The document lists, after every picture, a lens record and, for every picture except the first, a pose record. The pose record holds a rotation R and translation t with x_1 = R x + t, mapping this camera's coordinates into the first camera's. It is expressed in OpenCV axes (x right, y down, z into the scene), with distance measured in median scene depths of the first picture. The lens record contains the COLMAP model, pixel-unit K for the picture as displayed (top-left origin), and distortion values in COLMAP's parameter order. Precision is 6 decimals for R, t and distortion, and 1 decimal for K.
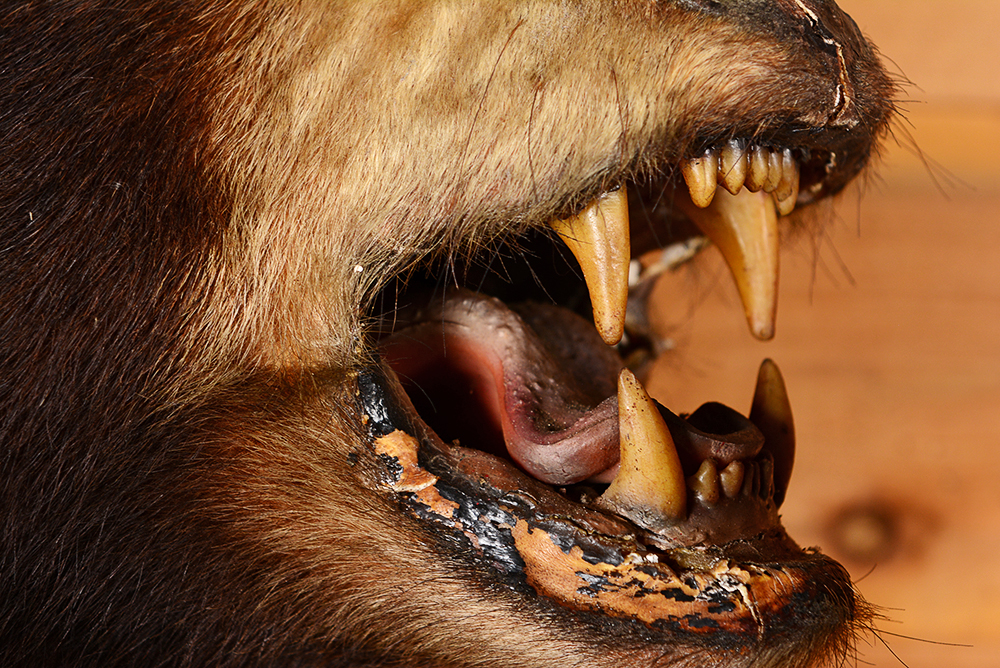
lens RADIAL K [[2742.7, 0, 500.4], [0, 2742.7, 336.3], [0, 0, 1]] dist [0.066569, 0.000000]
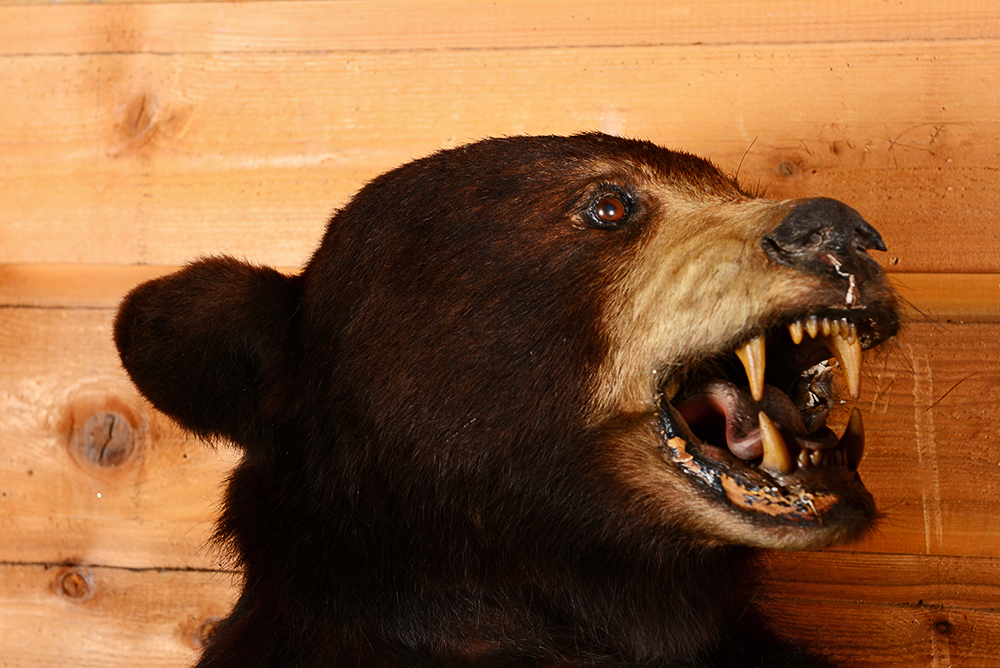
lens RADIAL K [[2375.5, 0, 500.6], [0, 2375.5, 332.4], [0, 0, 1]] dist [0.040079, 0.000000]
pose [[0.929503, -0.019134, -0.368318, 0.604691], [0.006326, 0.999334, -0.035949, 0.016201], [0.368760, 0.031085, 0.929005, -1.043145]]
